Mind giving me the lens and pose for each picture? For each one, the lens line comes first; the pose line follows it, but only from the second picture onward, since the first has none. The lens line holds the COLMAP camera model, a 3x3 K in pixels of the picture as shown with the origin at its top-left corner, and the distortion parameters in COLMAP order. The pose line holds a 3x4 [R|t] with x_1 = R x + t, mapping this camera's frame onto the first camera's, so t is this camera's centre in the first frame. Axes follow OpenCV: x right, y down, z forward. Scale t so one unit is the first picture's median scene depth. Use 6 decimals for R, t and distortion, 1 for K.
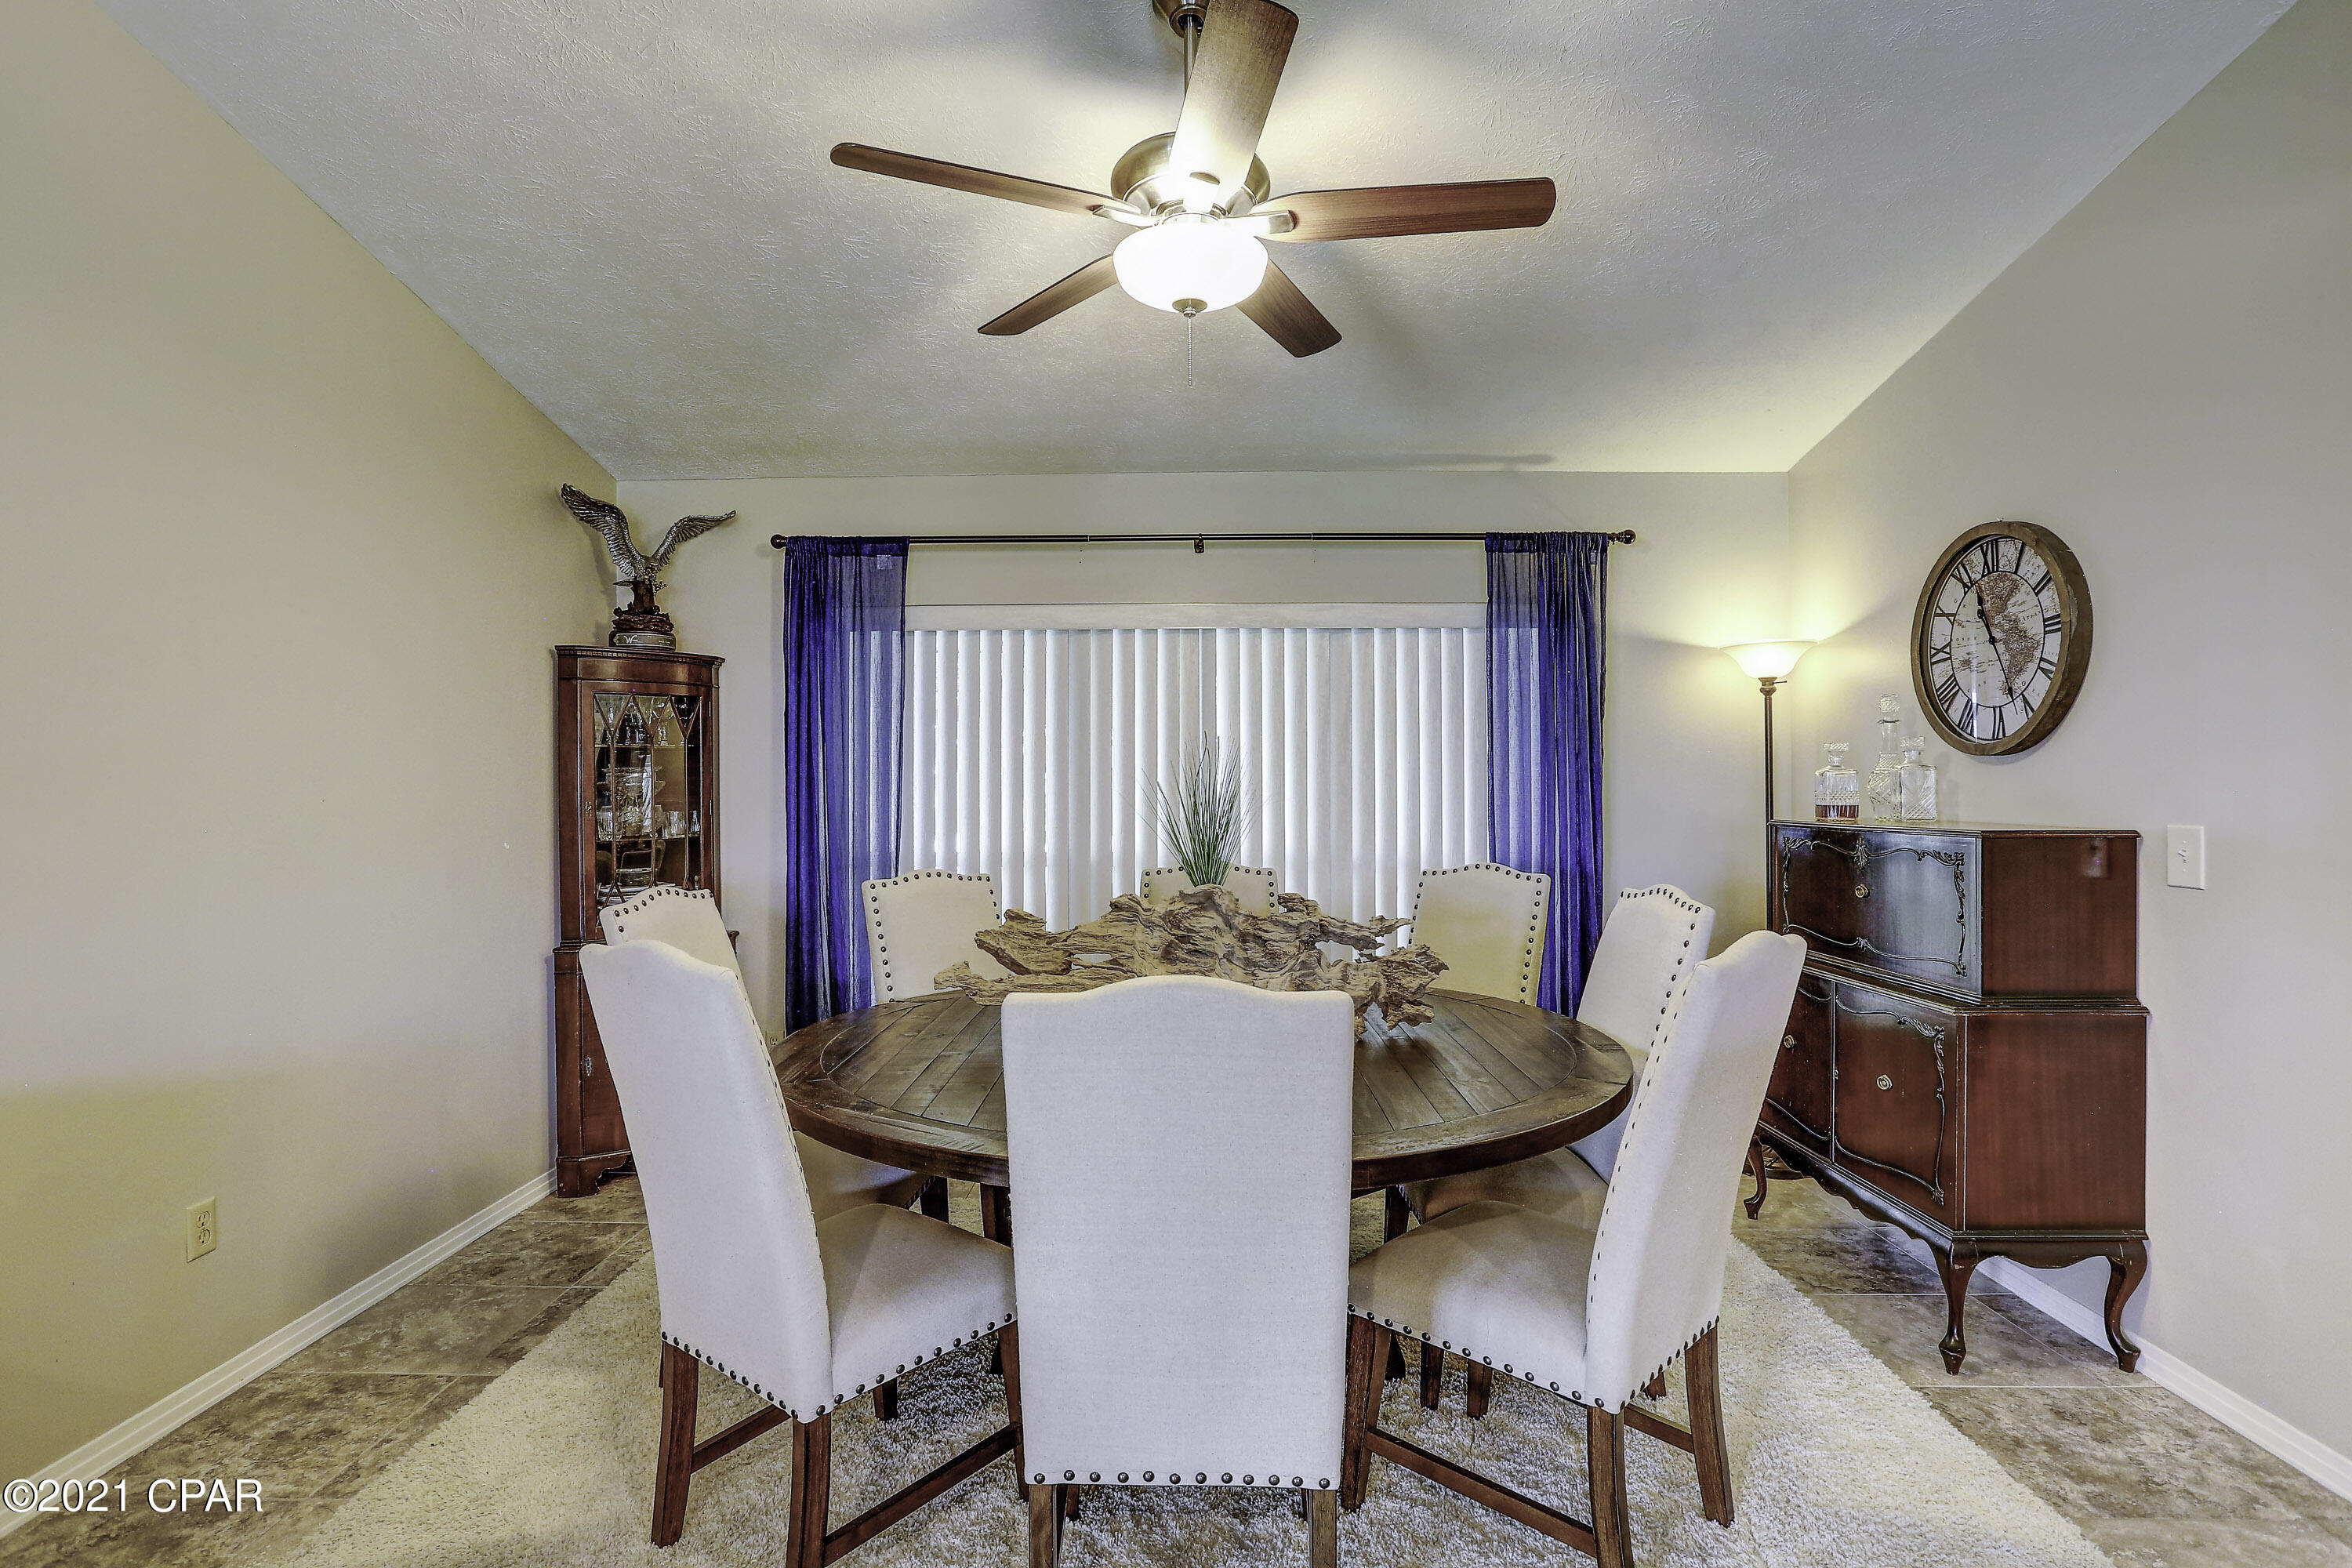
lens RADIAL K [[1203.3, 0, 1176.0], [0, 1203.3, 784.0], [0, 0, 1]] dist [-0.060581, 0.000128]
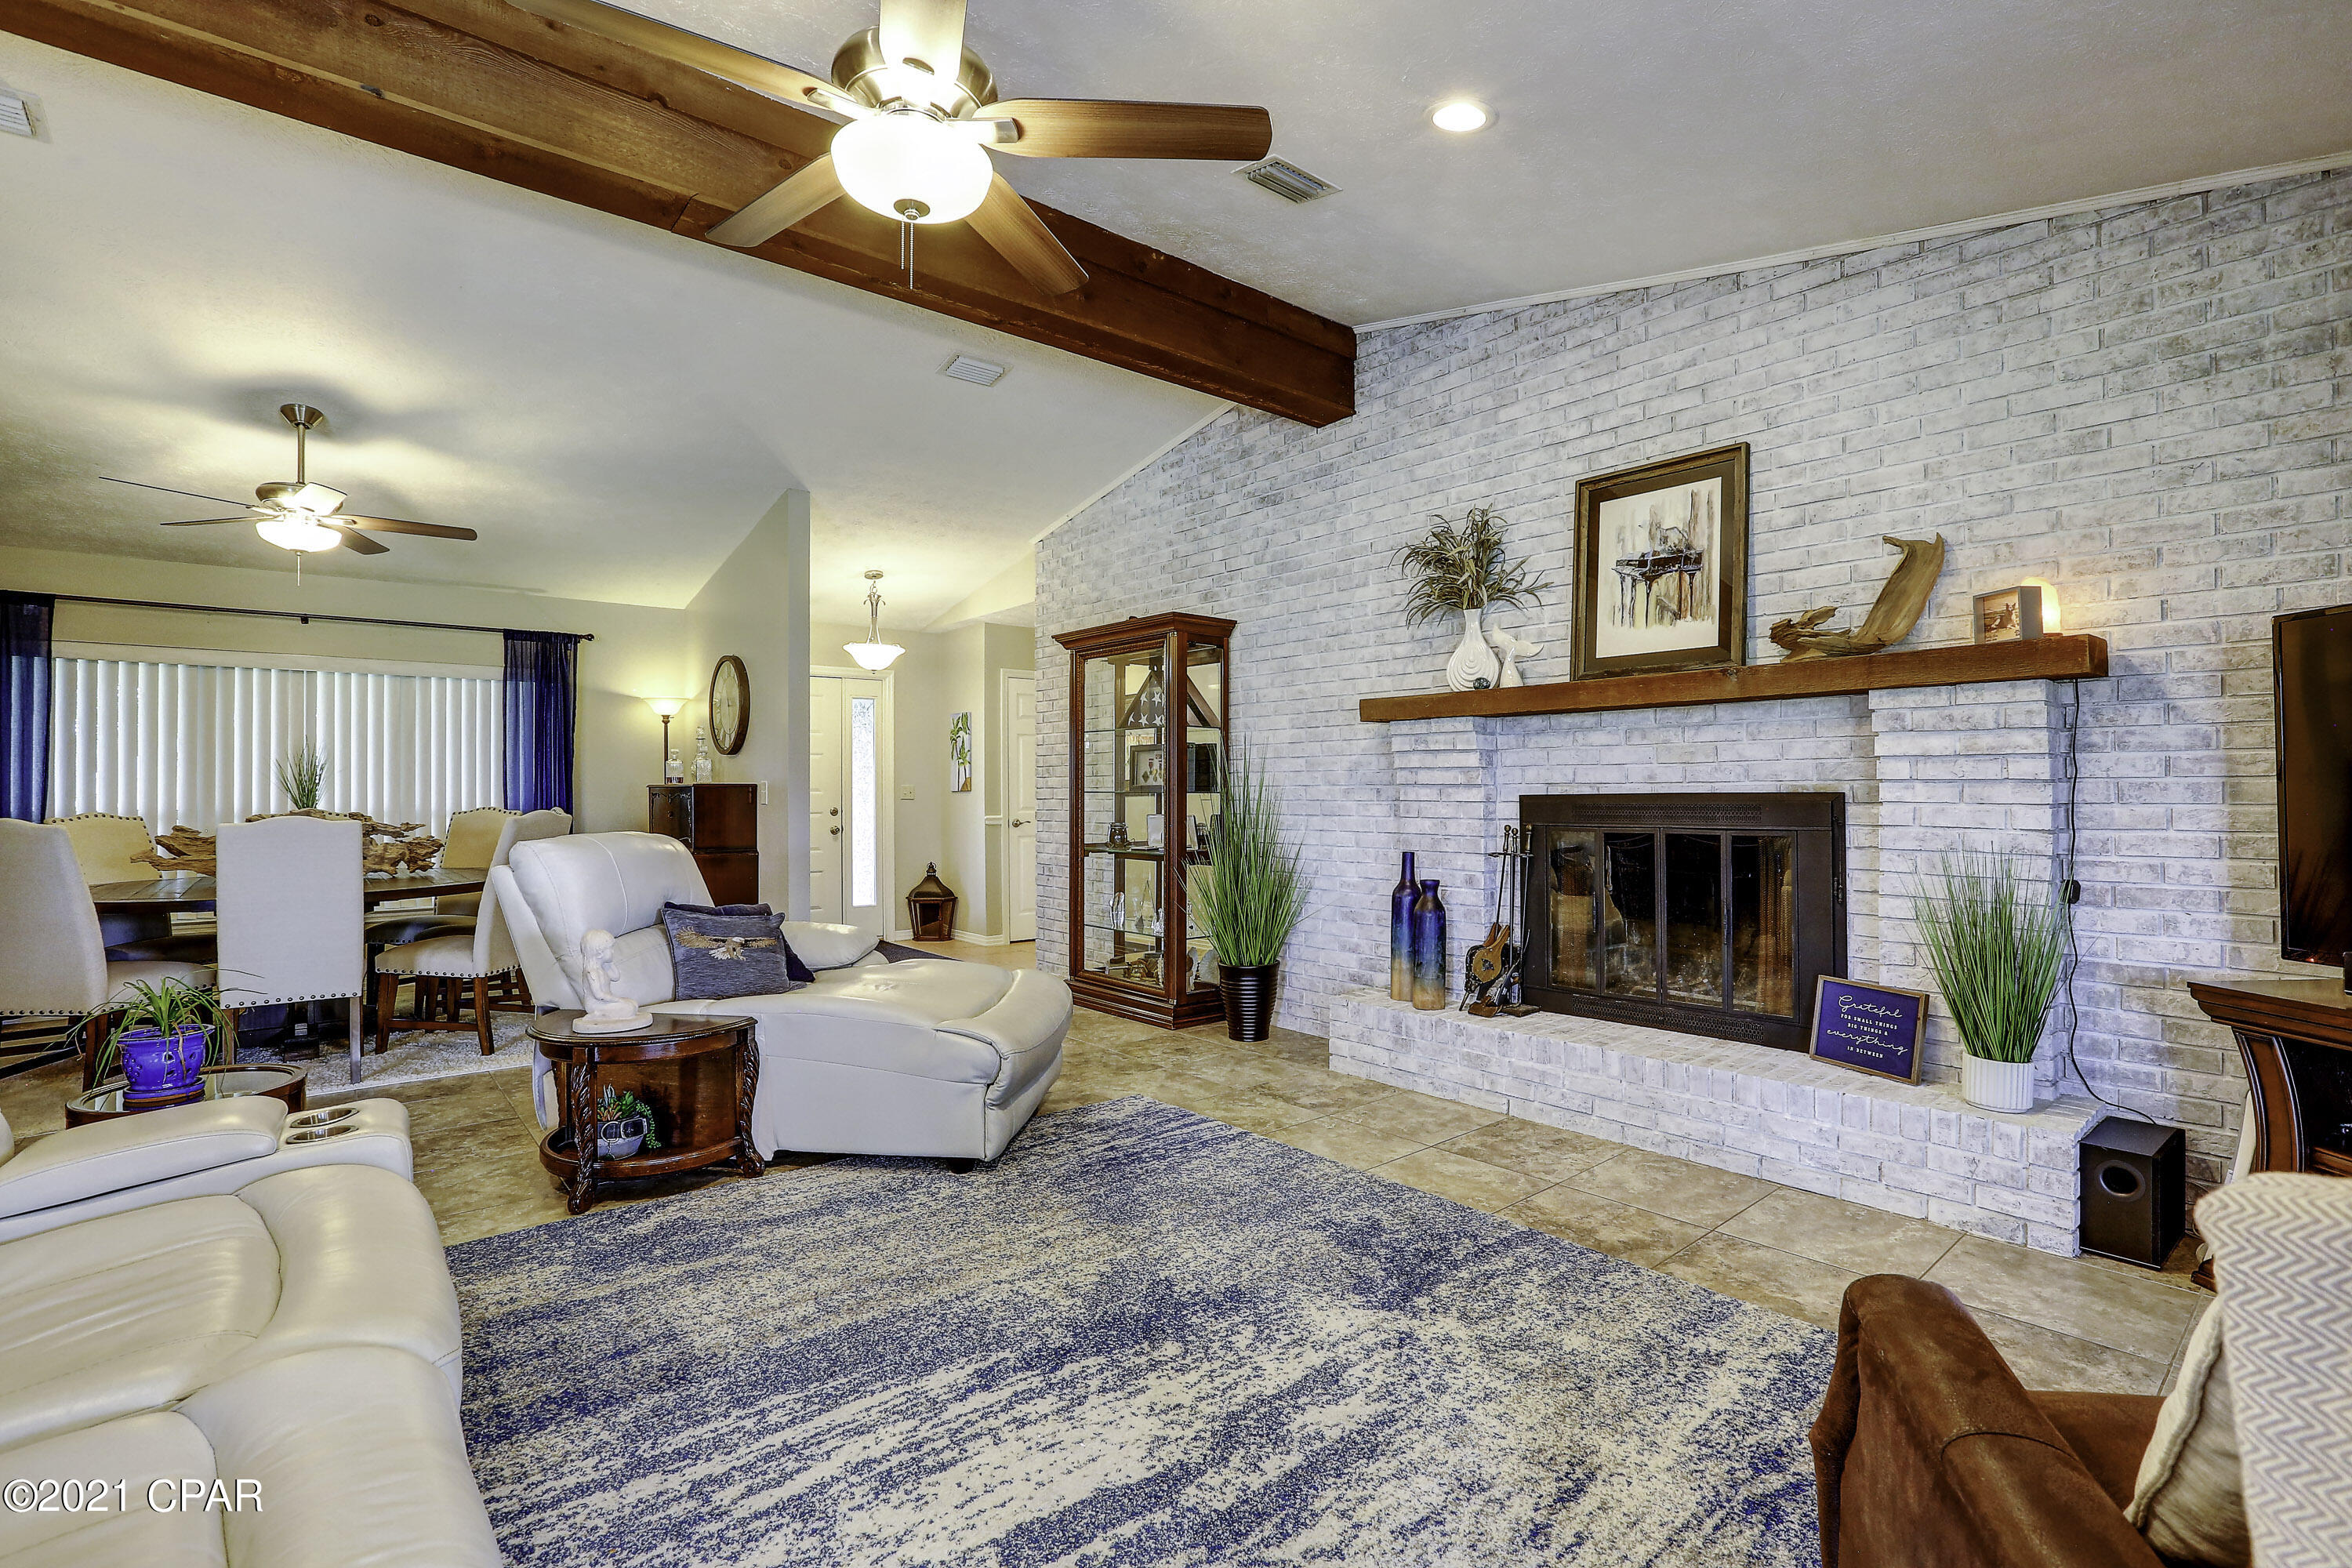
lens RADIAL K [[1075.4, 0, 1173.4], [0, 1075.4, 780.9], [0, 0, 1]] dist [-0.051337, 0.020328]
pose [[0.760812, 0.003181, 0.648964, -0.005870], [0.003372, 0.999955, -0.008854, 0.037316], [-0.648963, 0.008925, 0.760767, -0.866246]]
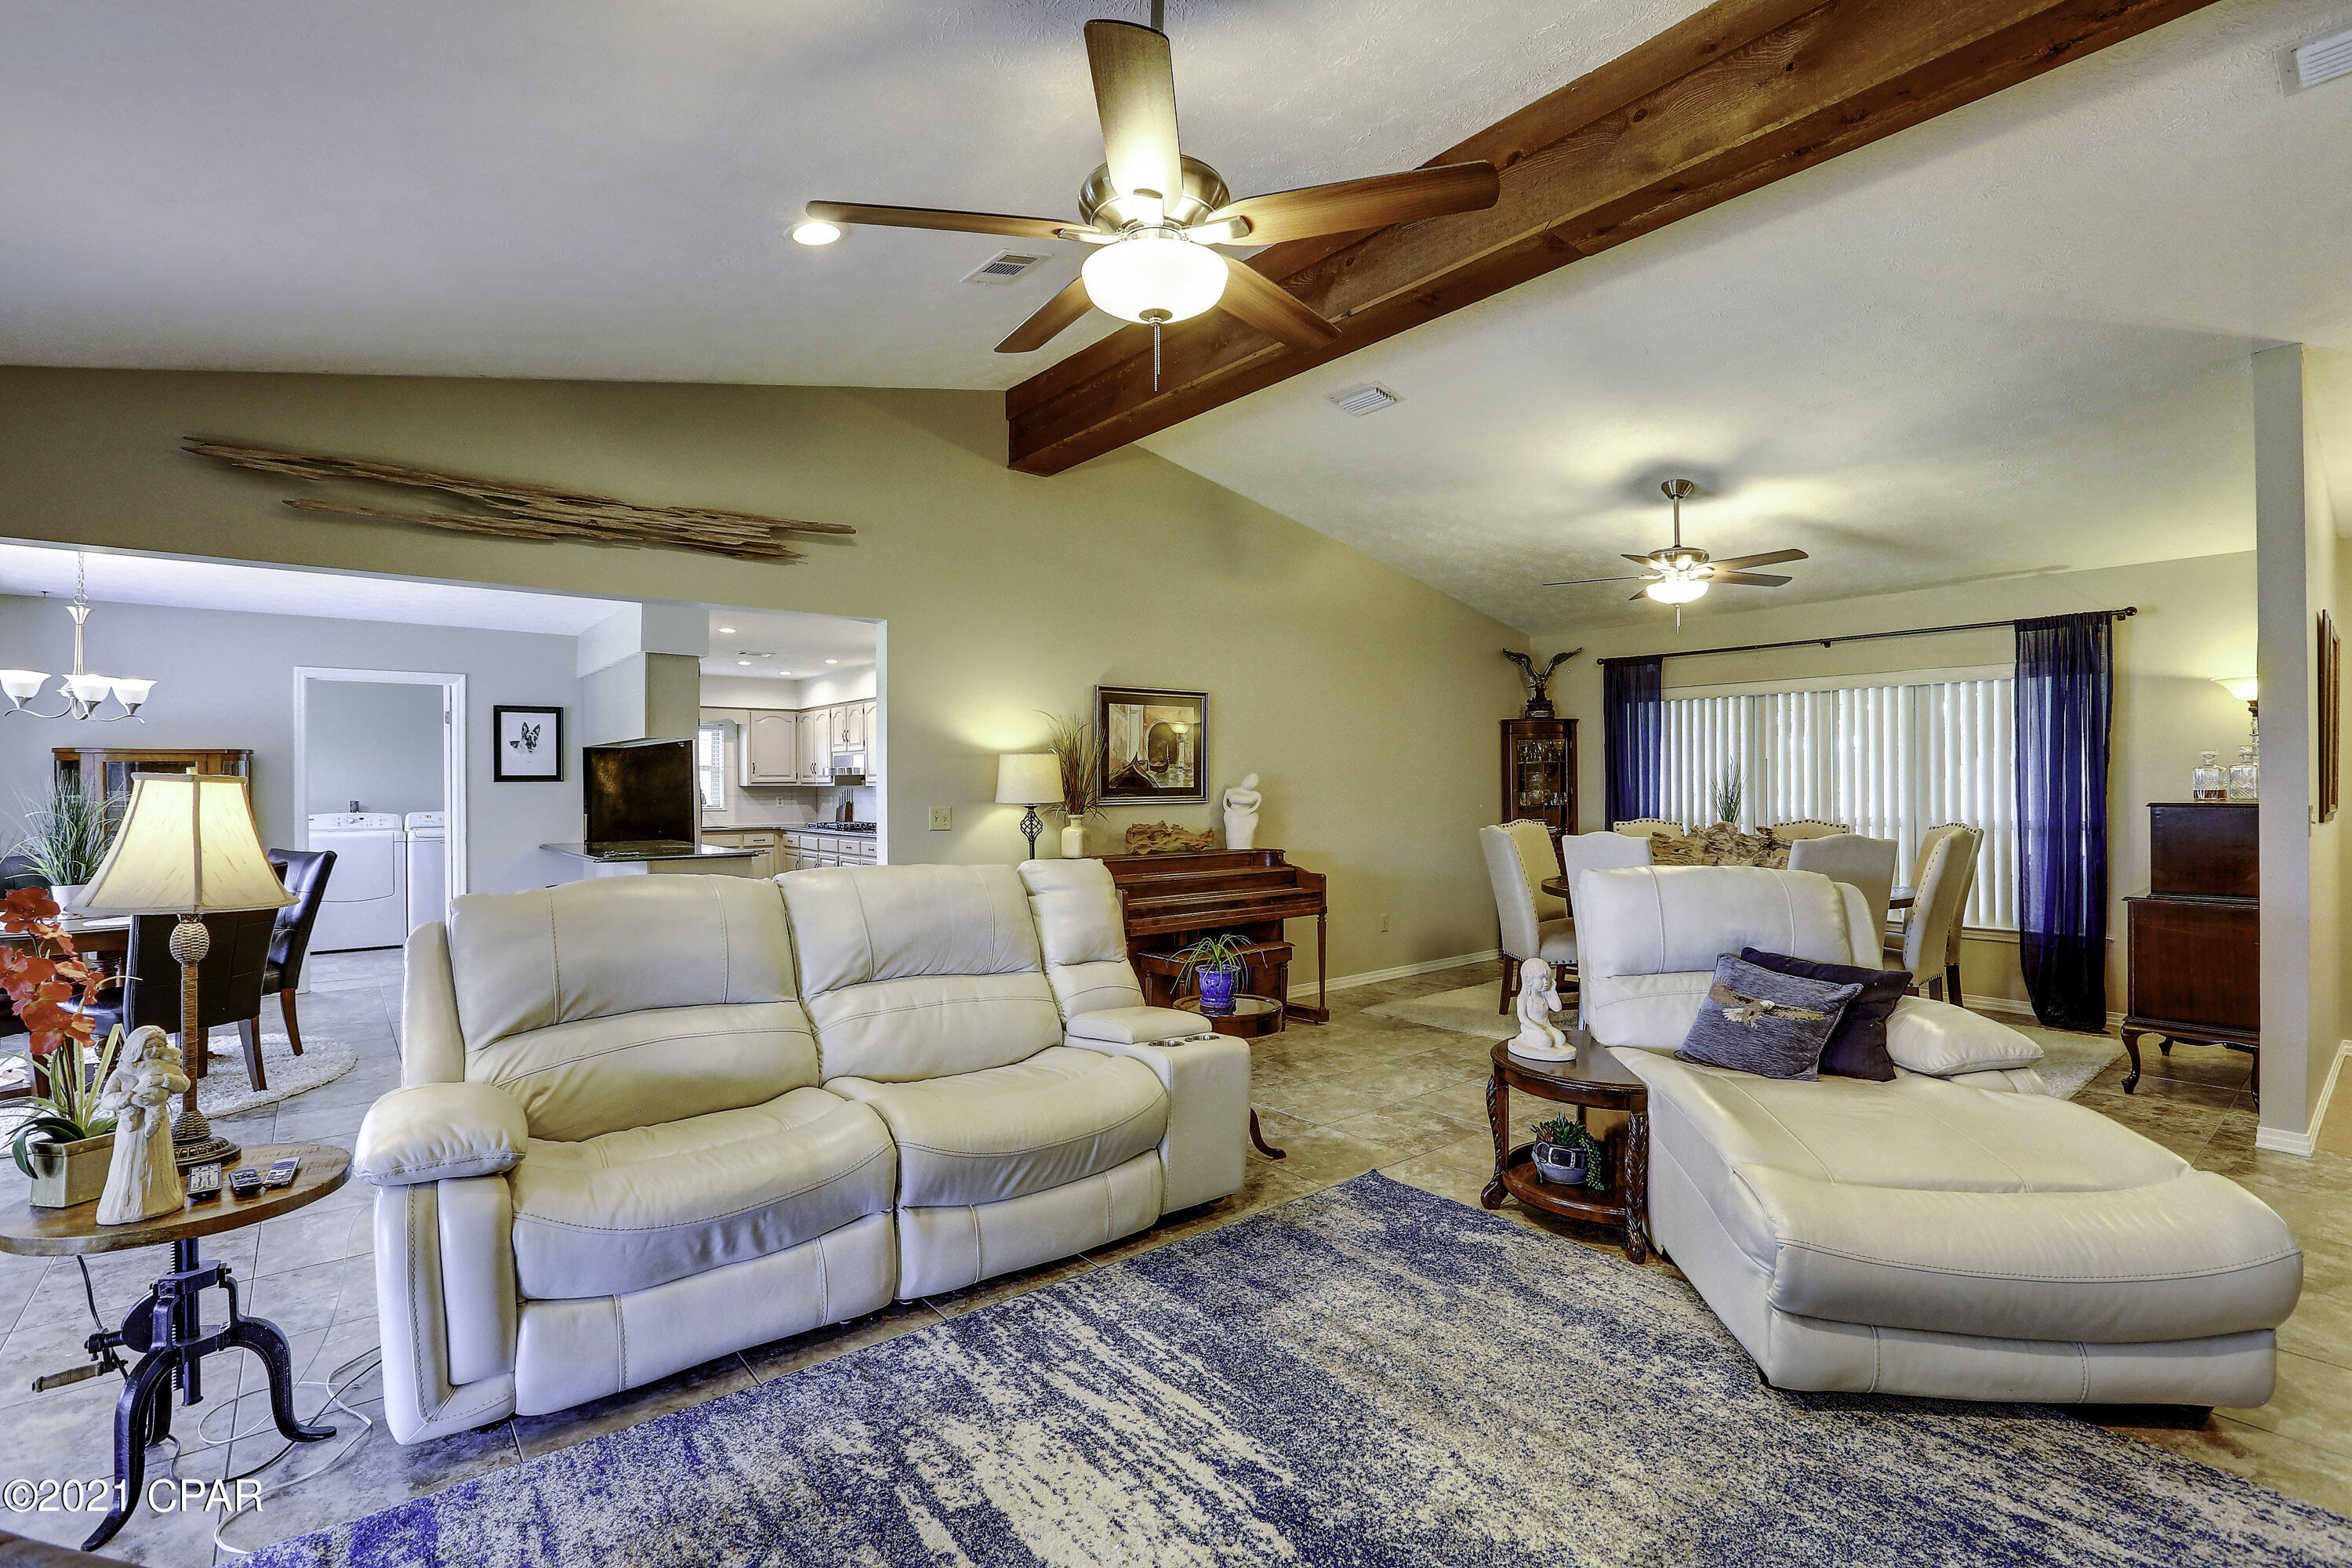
lens RADIAL K [[1059.3, 0, 1160.7], [0, 1059.3, 785.8], [0, 0, 1]] dist [-0.047712, 0.013997]
pose [[0.639835, -0.002191, -0.768509, 0.582169], [0.005861, 0.999981, 0.002028, 0.002021], [0.768490, -0.005802, 0.639836, -0.757674]]
